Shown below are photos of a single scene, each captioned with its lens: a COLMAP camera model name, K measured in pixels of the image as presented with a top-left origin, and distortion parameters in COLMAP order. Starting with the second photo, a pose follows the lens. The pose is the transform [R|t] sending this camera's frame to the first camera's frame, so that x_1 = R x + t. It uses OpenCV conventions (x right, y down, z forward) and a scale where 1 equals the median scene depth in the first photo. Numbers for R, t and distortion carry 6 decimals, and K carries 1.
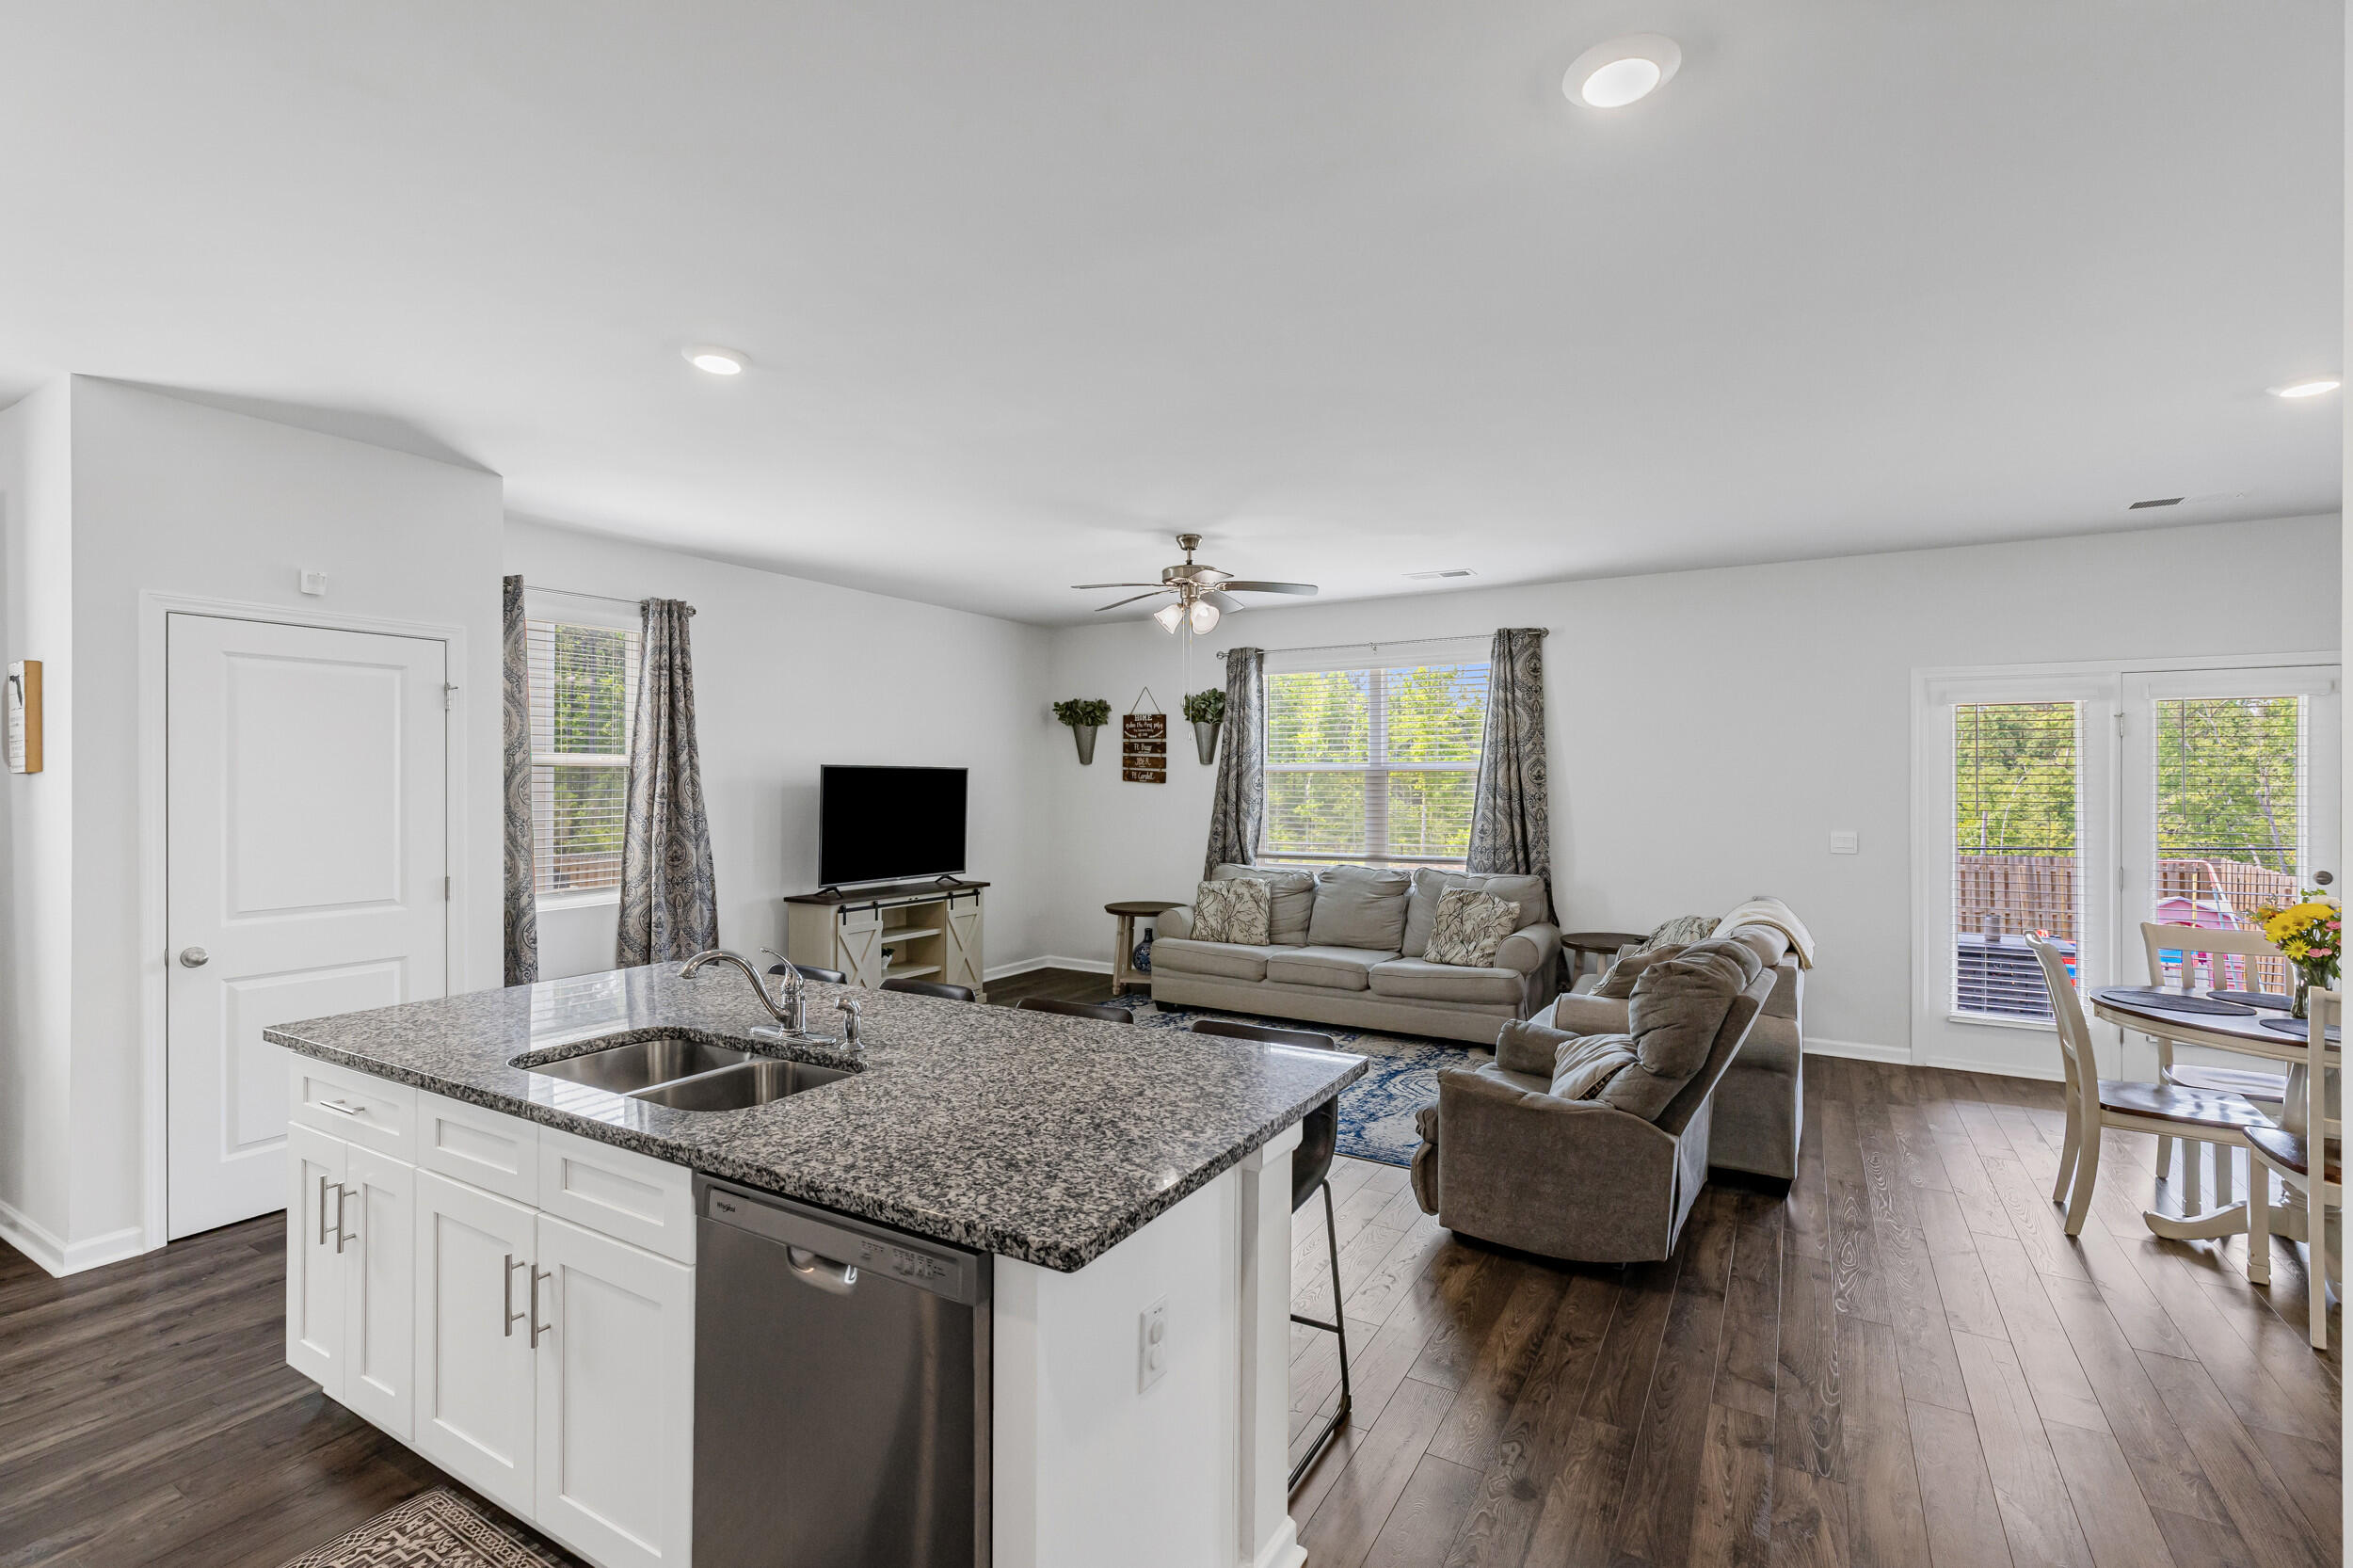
lens RADIAL K [[1054.2, 0, 1181.6], [0, 1054.2, 770.6], [0, 0, 1]] dist [0.003953, -0.000582]
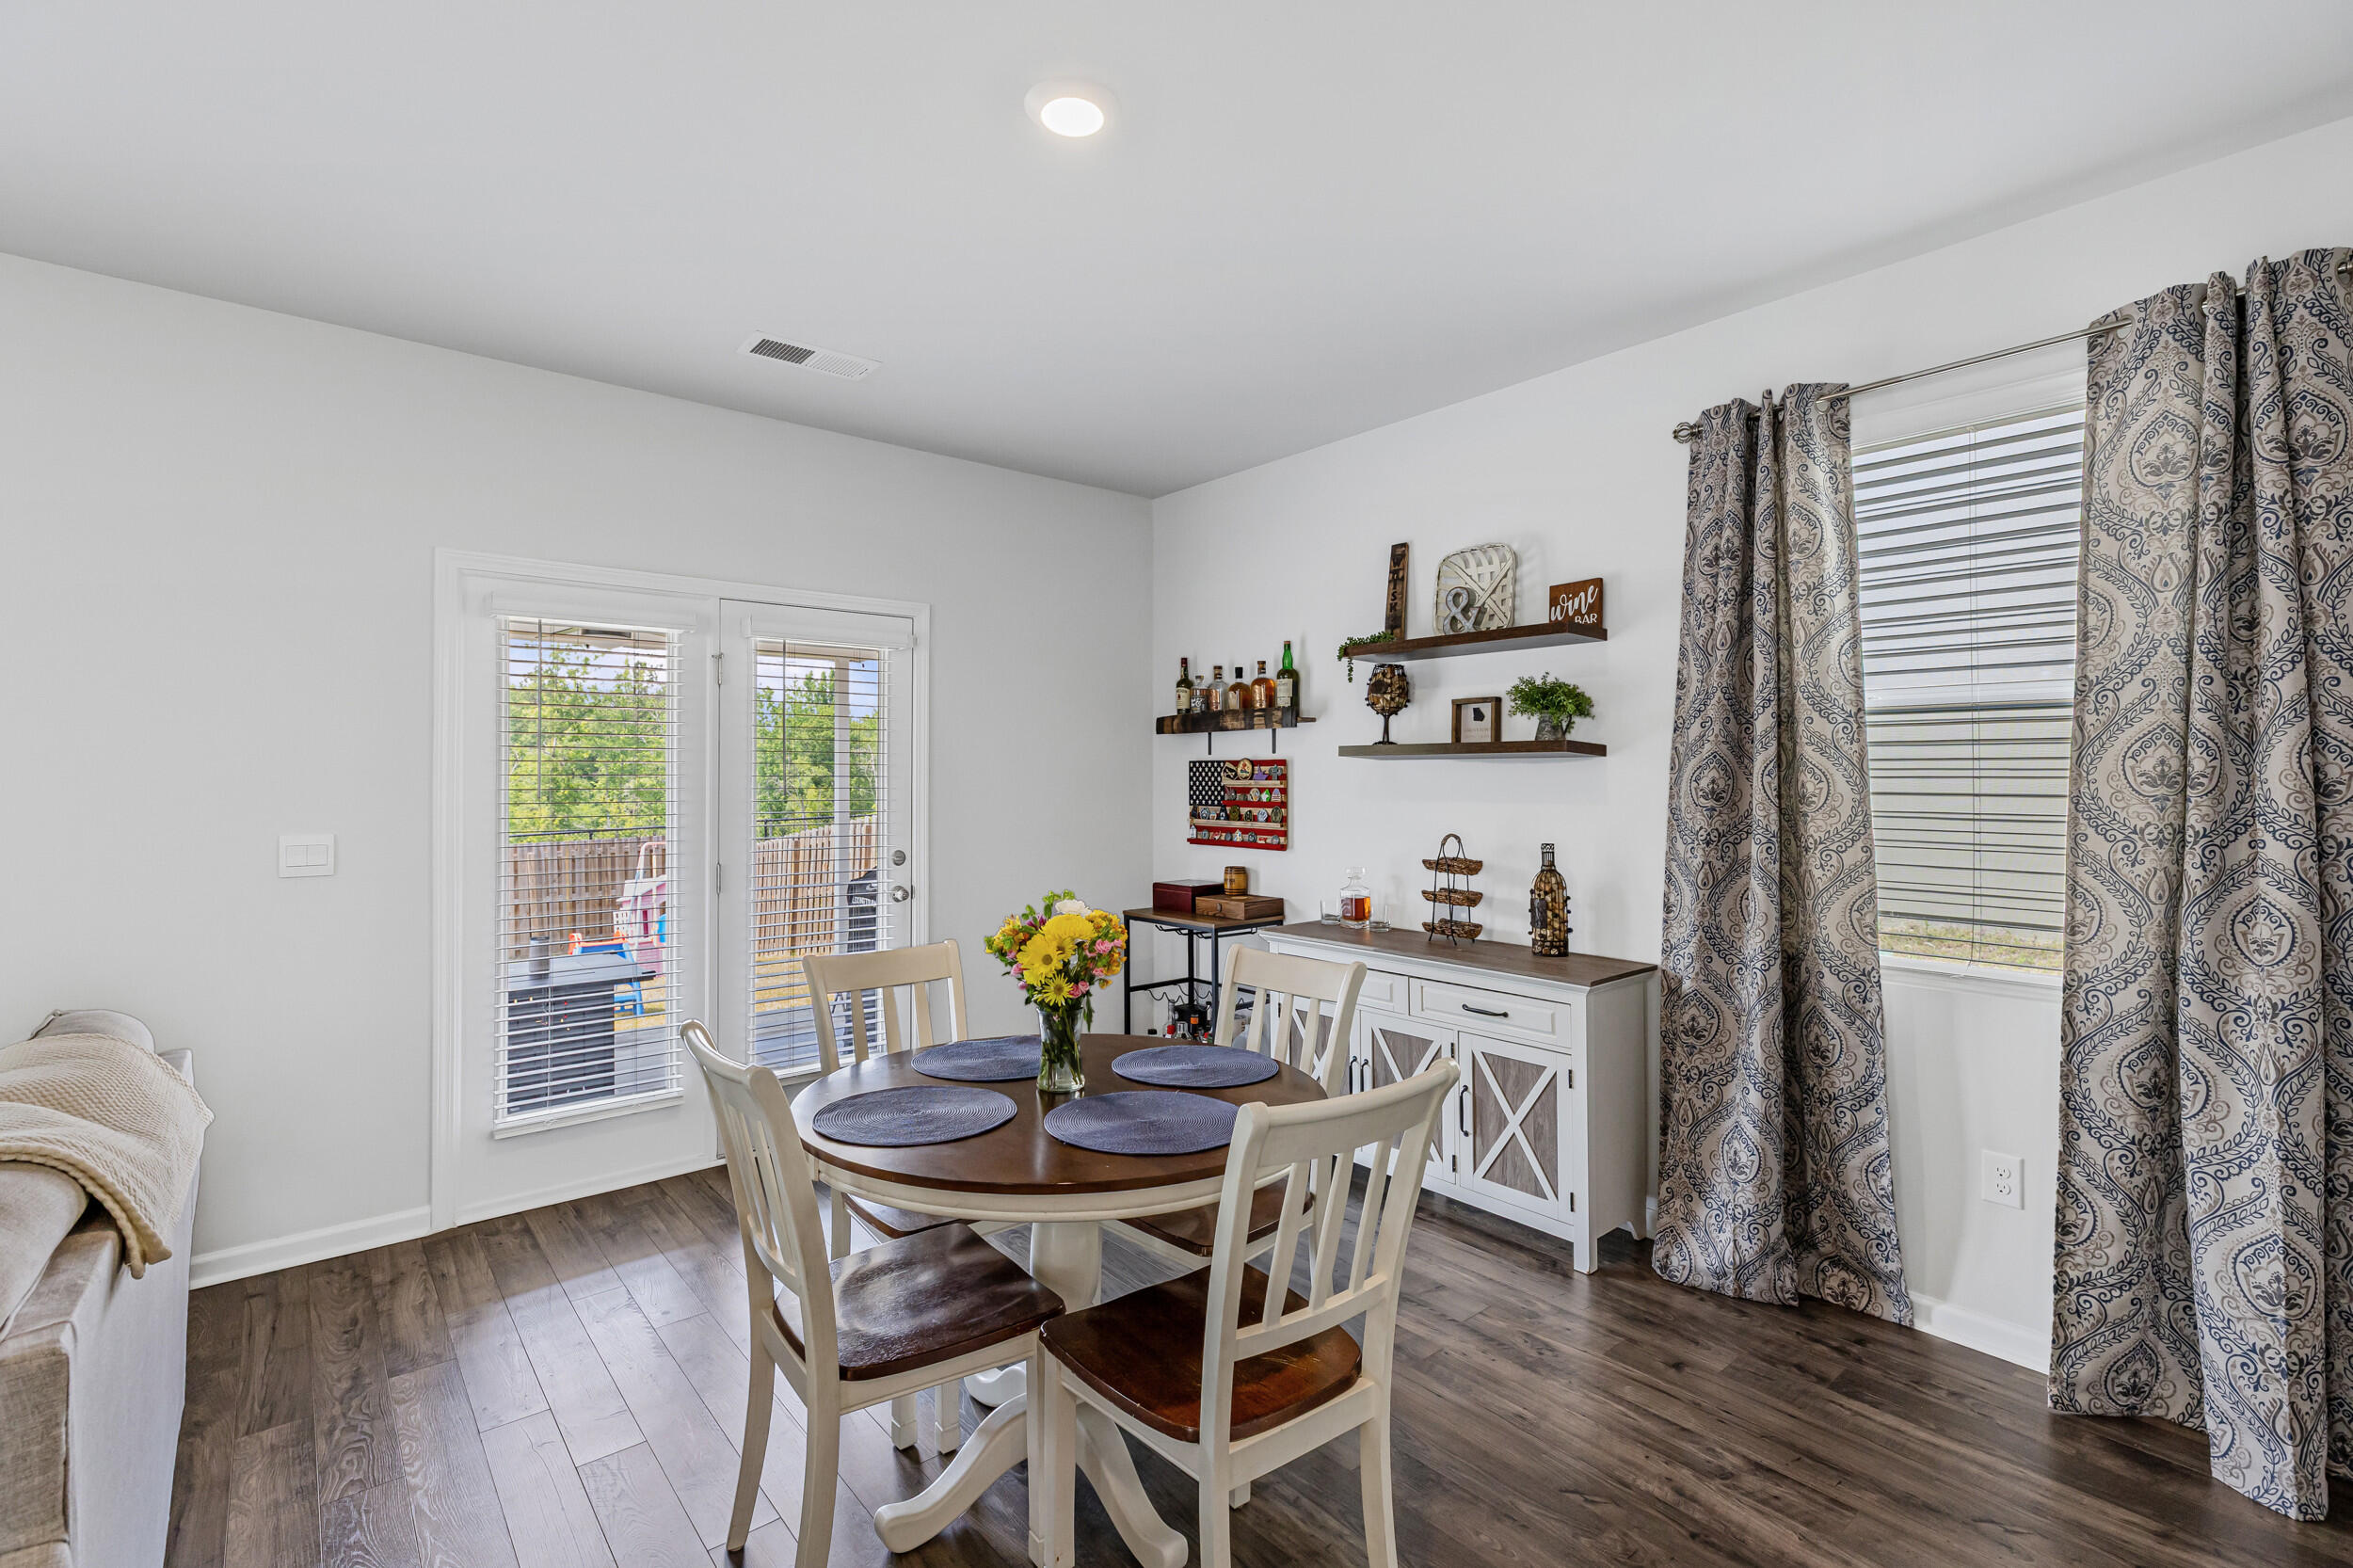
lens RADIAL K [[1054.2, 0, 1180.0], [0, 1054.2, 770.9], [0, 0, 1]] dist [0.003953, -0.000582]
pose [[0.330468, -0.004954, 0.943804, 0.245434], [-0.006889, 0.999947, 0.007661, 0.015990], [-0.943792, -0.009034, 0.330417, 0.369819]]
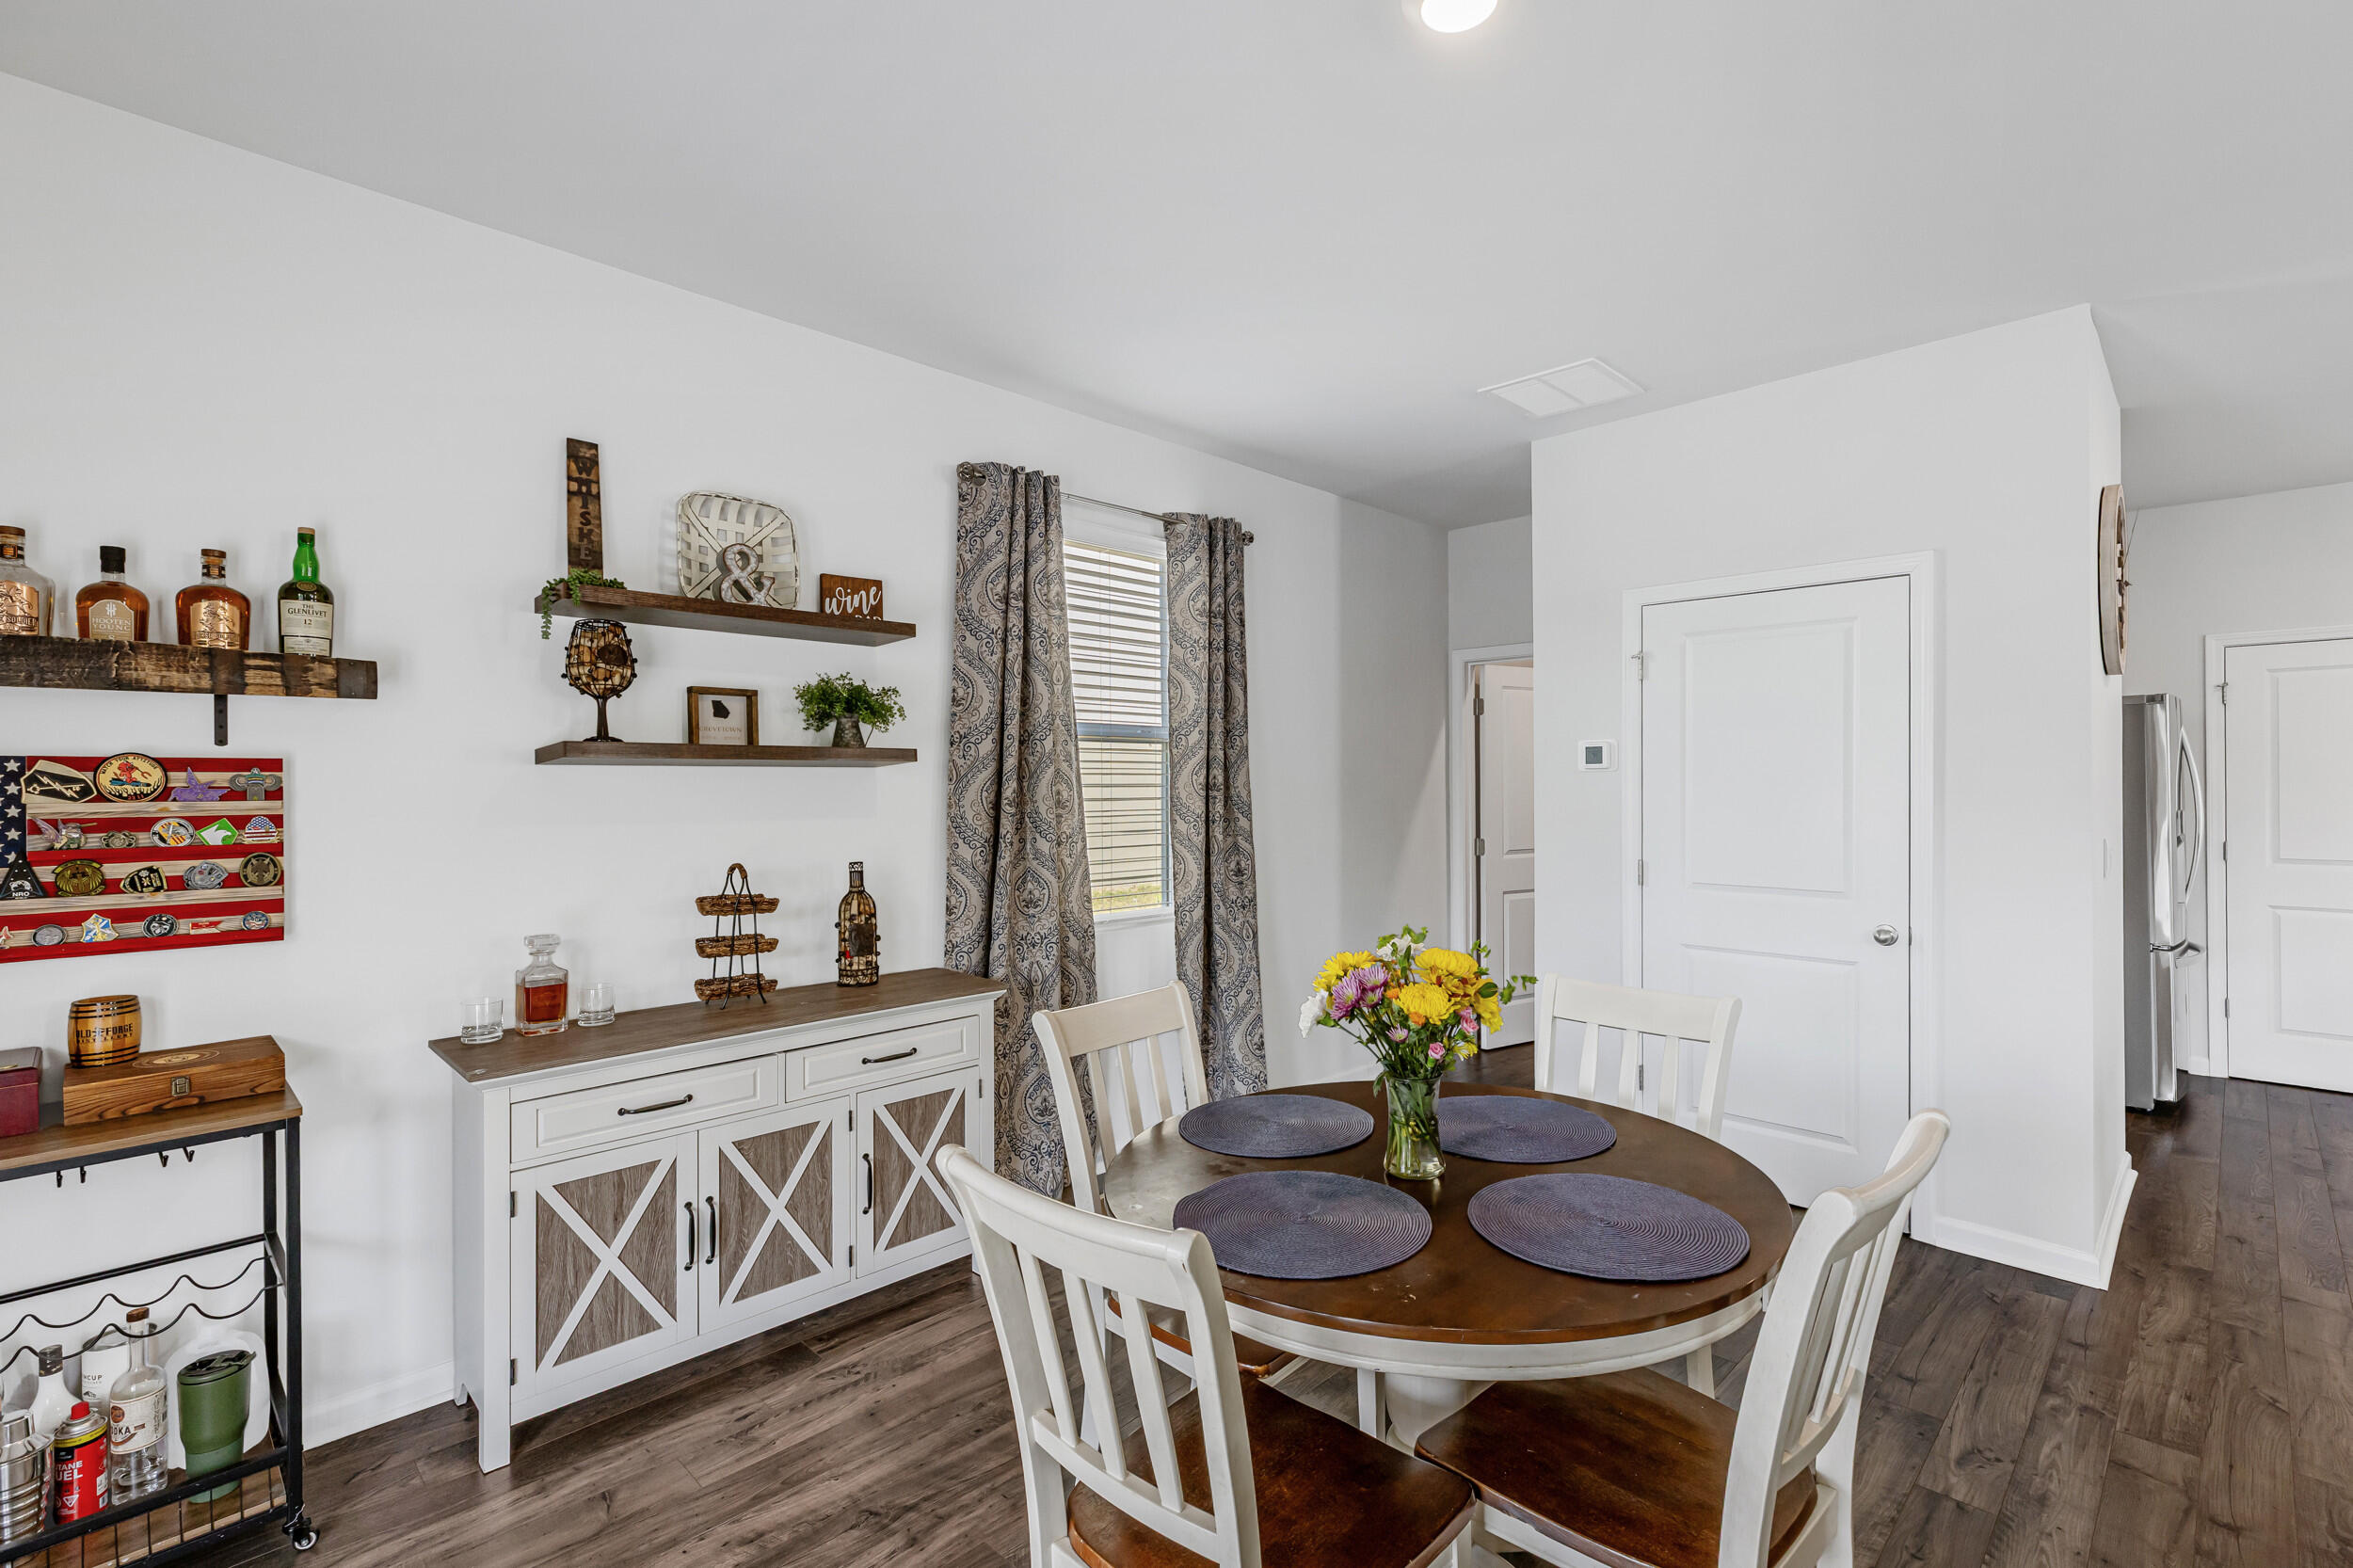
lens RADIAL K [[1054.2, 0, 1183.7], [0, 1054.2, 787.7], [0, 0, 1]] dist [0.003953, -0.000582]
pose [[-0.967553, -0.000982, 0.252668, 0.532221], [-0.002824, 0.999972, -0.006926, 0.024176], [-0.252654, -0.007415, -0.967528, 0.781744]]
